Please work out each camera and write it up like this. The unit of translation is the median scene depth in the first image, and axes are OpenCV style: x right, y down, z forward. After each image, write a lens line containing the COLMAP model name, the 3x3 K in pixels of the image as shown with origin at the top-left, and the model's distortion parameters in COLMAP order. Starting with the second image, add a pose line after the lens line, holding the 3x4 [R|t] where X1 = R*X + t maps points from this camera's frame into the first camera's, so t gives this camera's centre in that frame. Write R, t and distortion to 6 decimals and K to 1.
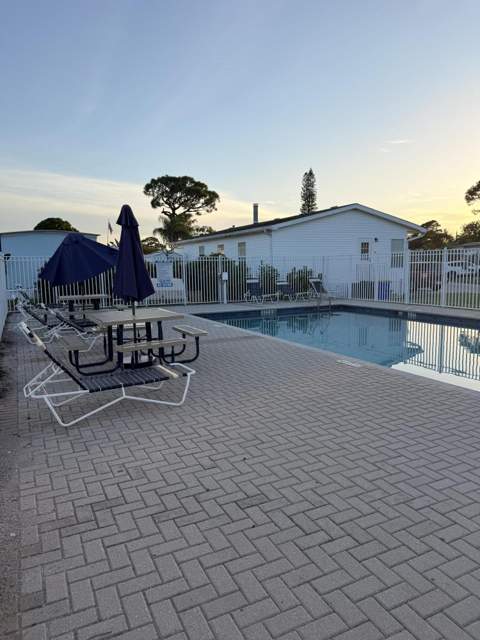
lens RADIAL K [[456.1, 0, 239.4], [0, 456.1, 320.2], [0, 0, 1]] dist [0.073095, -0.094796]
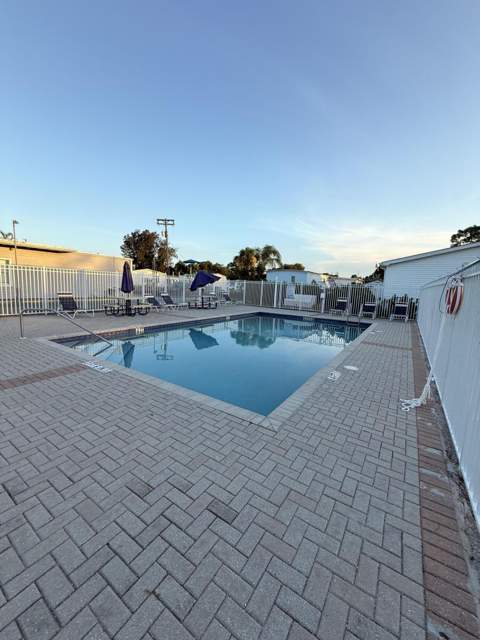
lens RADIAL K [[261.0, 0, 238.9], [0, 261.0, 315.5], [0, 0, 1]] dist [-0.001715, -0.000847]
pose [[0.504453, 0.134708, -0.852866, 0.147136], [-0.156641, 0.985642, 0.063030, -0.026478], [0.849112, 0.101798, 0.518311, 0.139218]]
